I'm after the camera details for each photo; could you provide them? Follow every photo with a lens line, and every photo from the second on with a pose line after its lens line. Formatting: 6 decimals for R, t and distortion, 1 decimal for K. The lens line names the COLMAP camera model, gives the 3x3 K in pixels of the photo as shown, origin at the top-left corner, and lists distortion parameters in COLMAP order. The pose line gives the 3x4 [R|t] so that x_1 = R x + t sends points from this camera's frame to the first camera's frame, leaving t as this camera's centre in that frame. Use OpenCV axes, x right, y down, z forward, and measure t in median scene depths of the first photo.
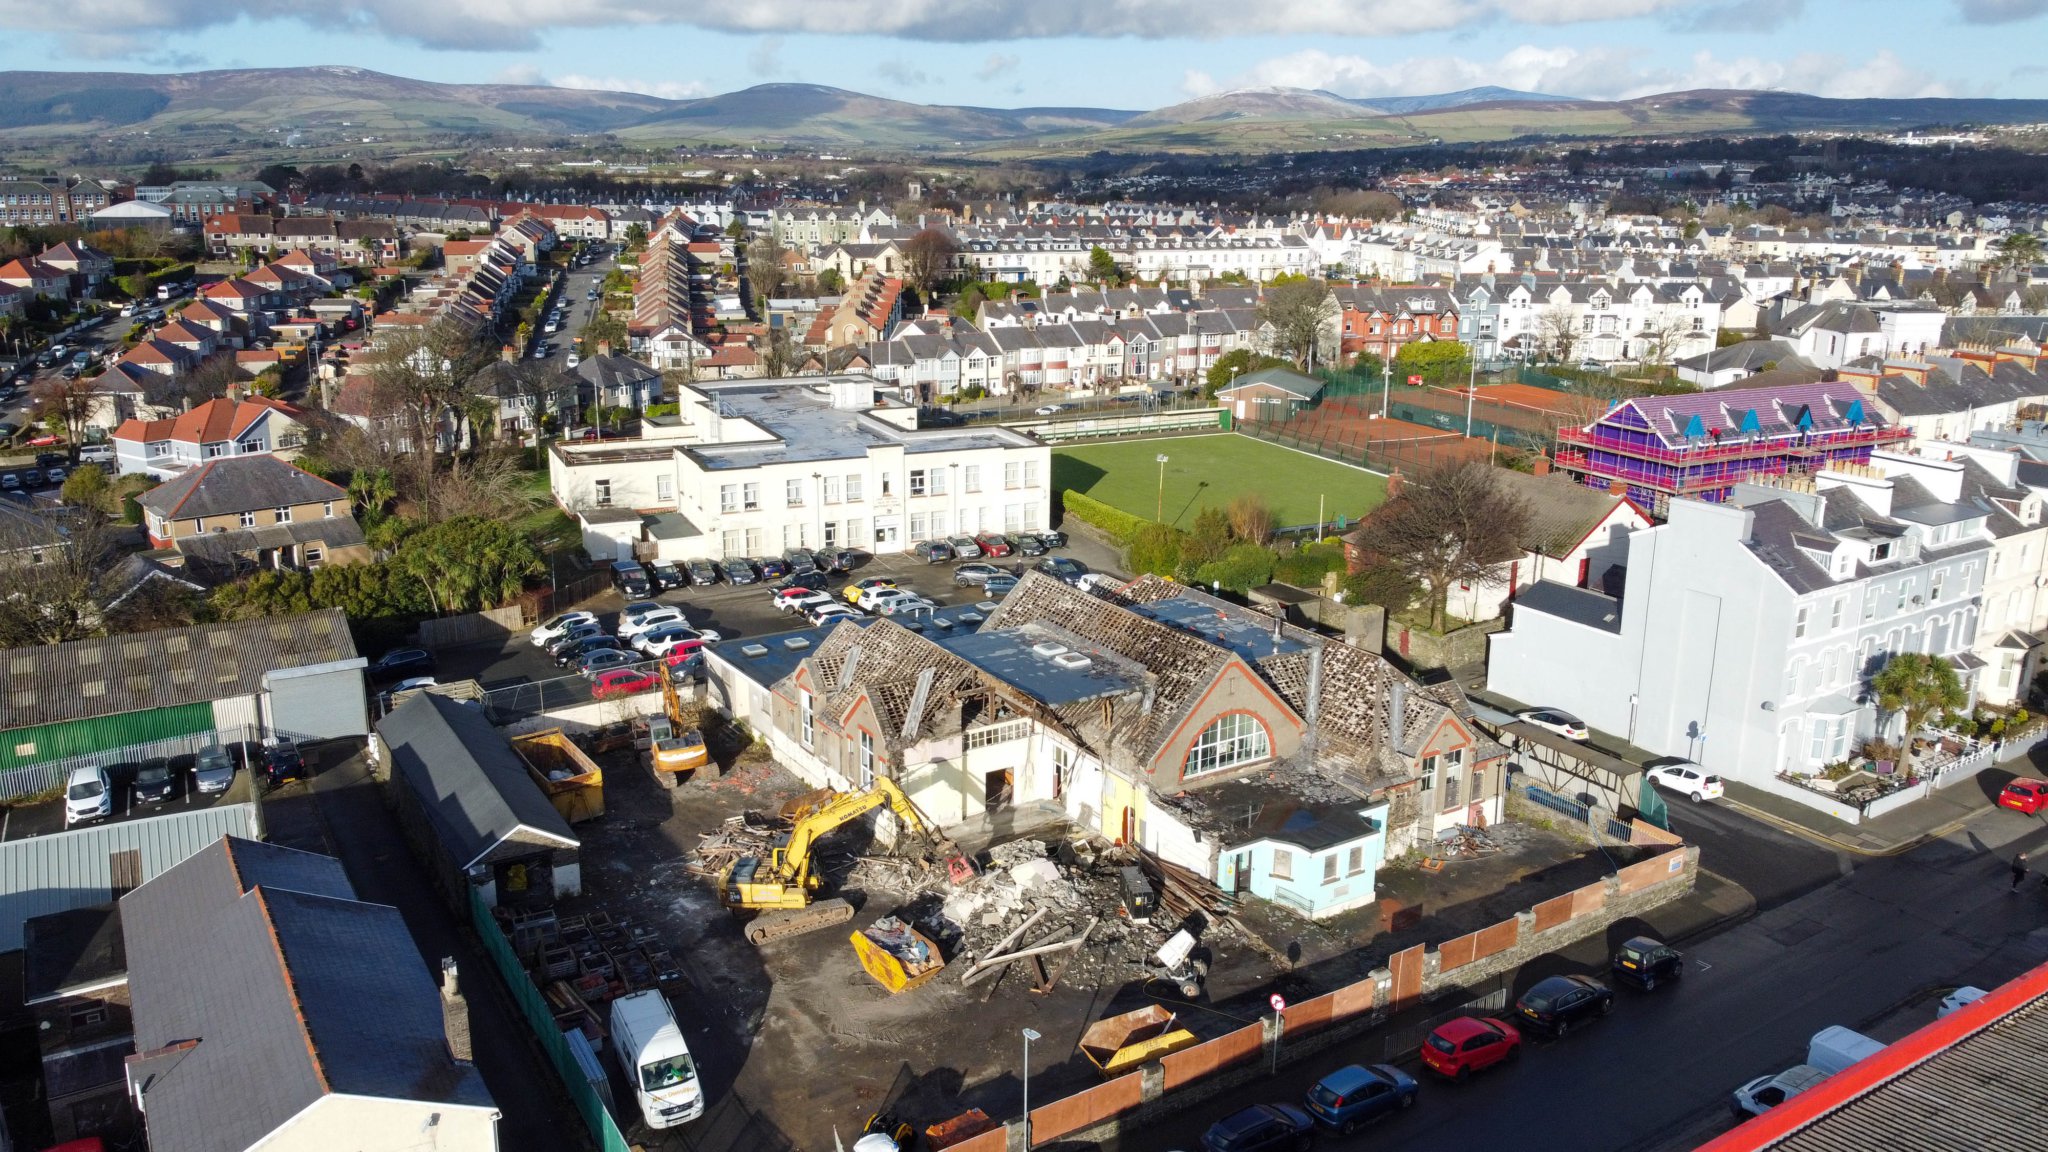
lens RADIAL K [[1552.6, 0, 1024.0], [0, 1552.6, 576.0], [0, 0, 1]] dist [-0.003001, -0.000858]
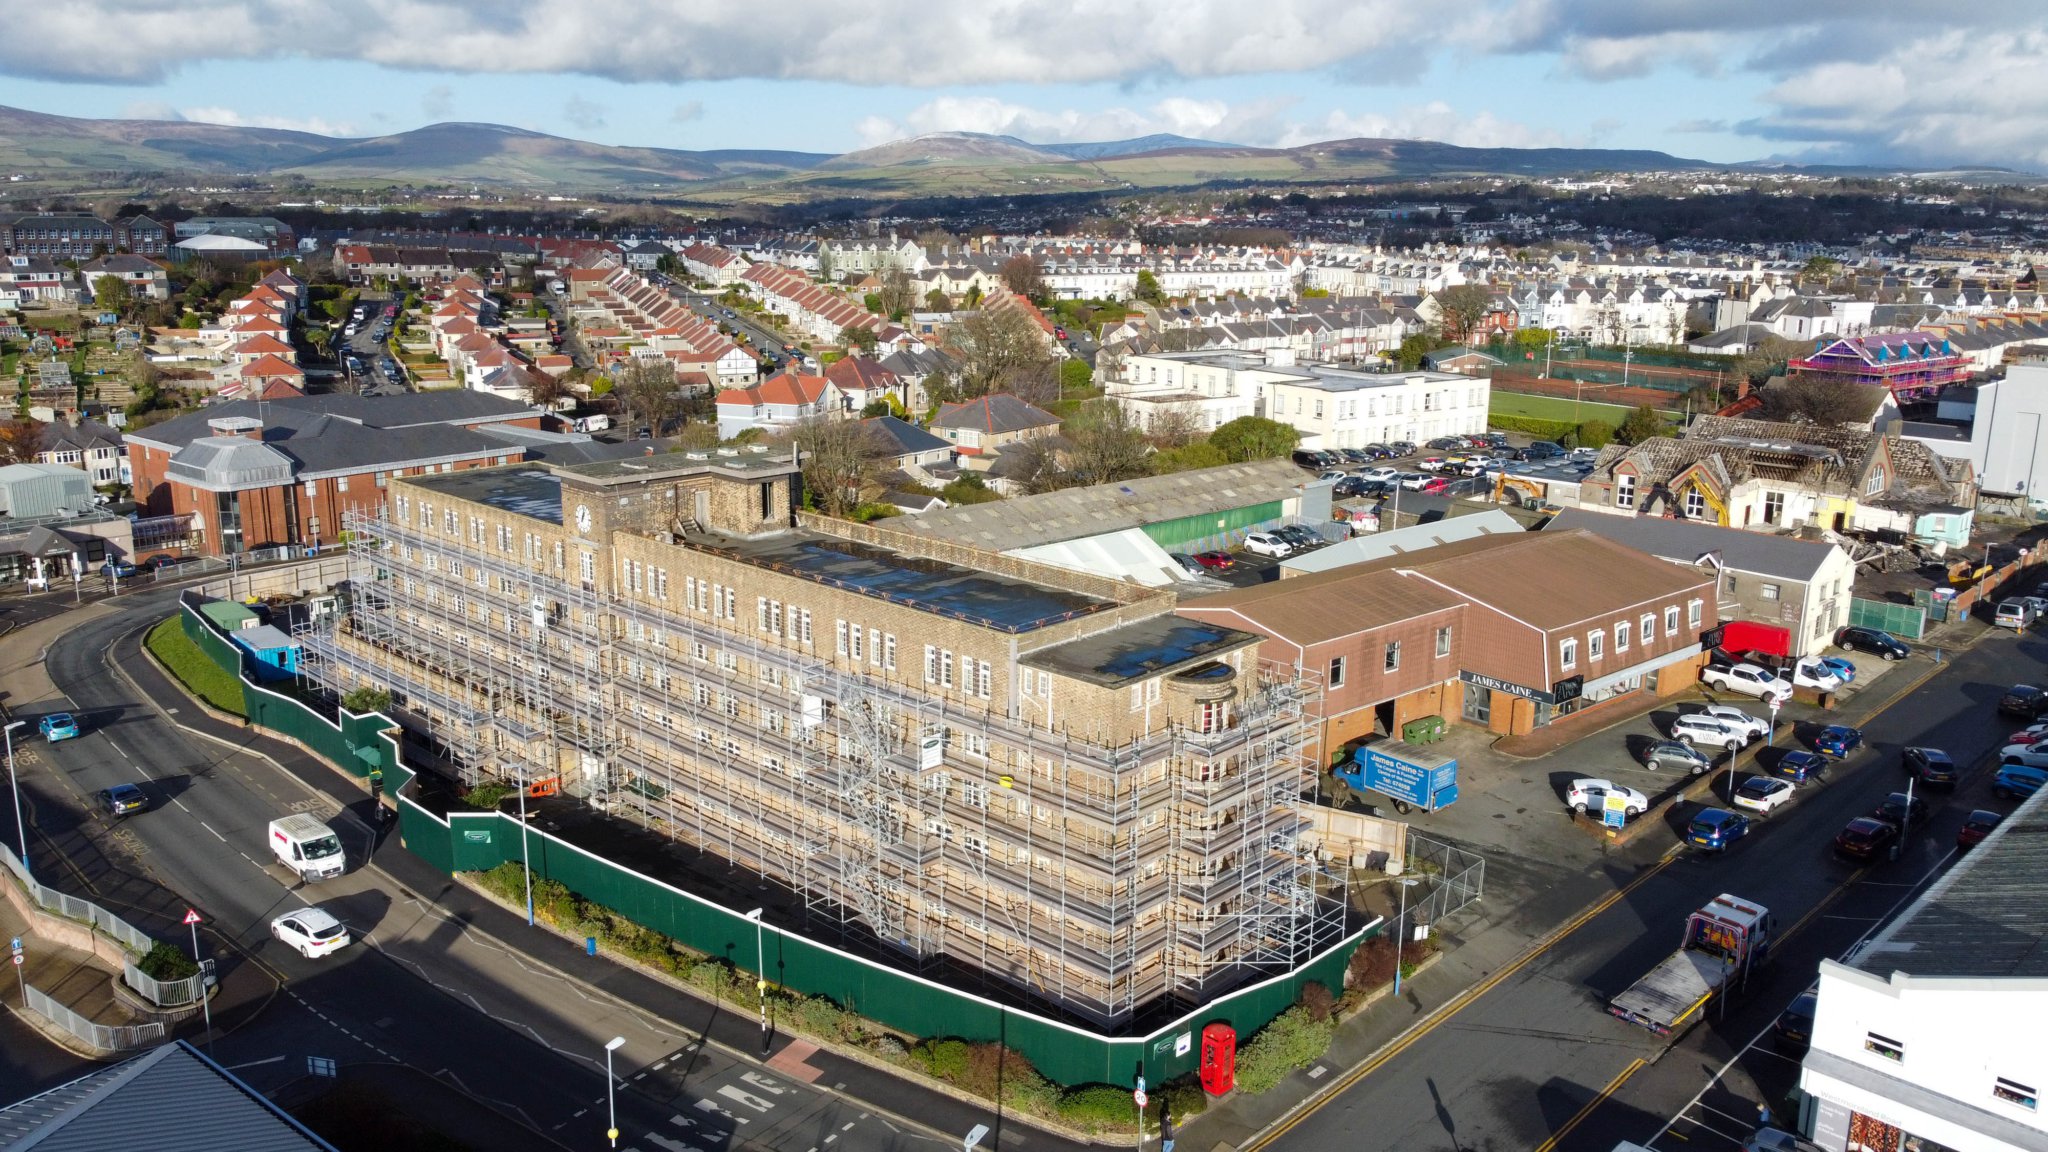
lens RADIAL K [[1552.6, 0, 1024.0], [0, 1552.6, 576.0], [0, 0, 1]] dist [-0.003001, -0.000858]
pose [[0.980068, -0.044263, 0.193671, -0.283499], [0.049255, 0.998565, -0.021033, 0.046403], [-0.192462, 0.030153, 0.980841, -0.159202]]
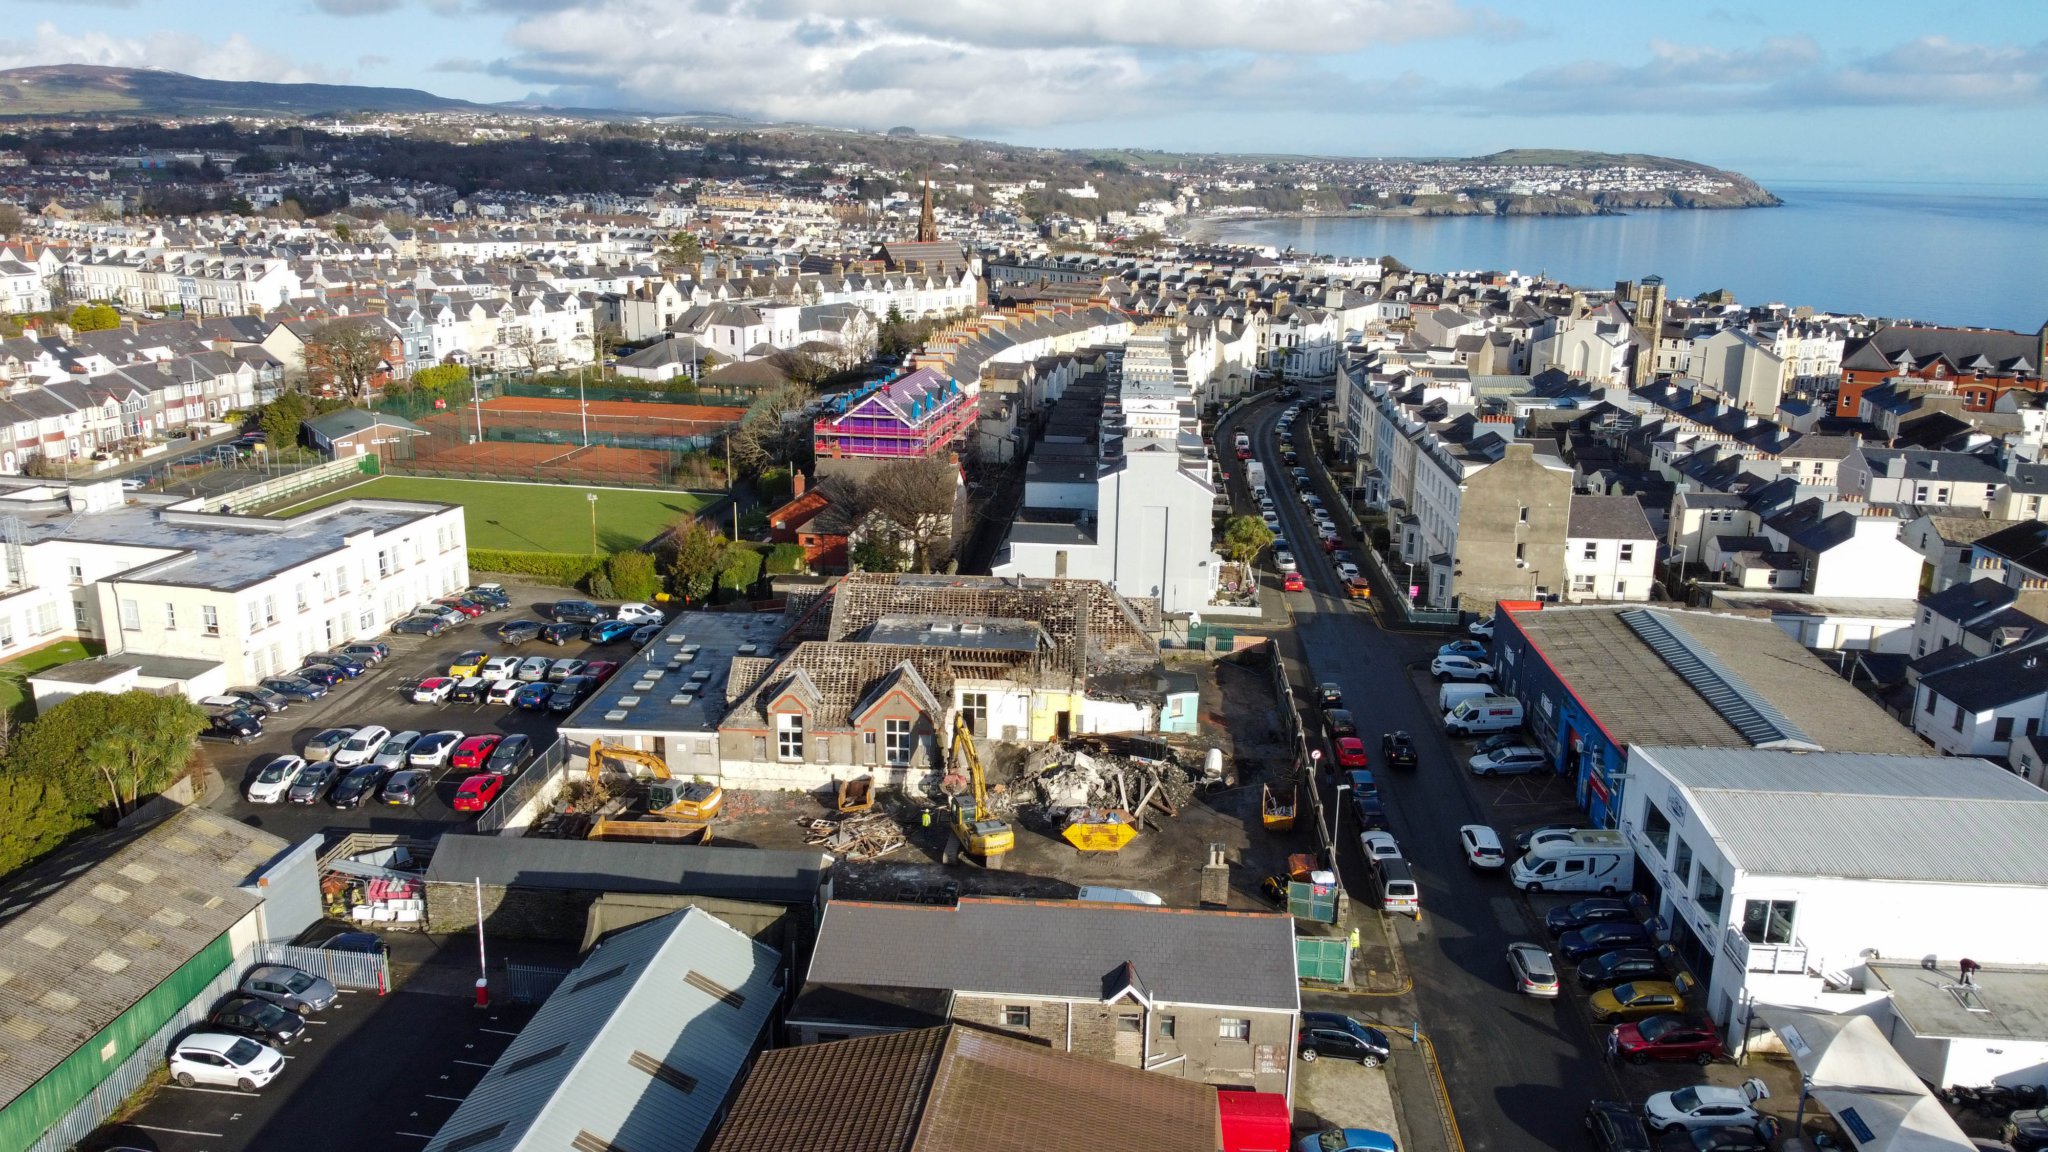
lens RADIAL K [[1552.6, 0, 1024.0], [0, 1552.6, 576.0], [0, 0, 1]] dist [-0.003001, -0.000858]
pose [[0.594032, -0.207033, 0.777344, -0.220825], [0.197605, 0.974262, 0.108472, -0.029075], [-0.779794, 0.089171, 0.619653, 0.024003]]
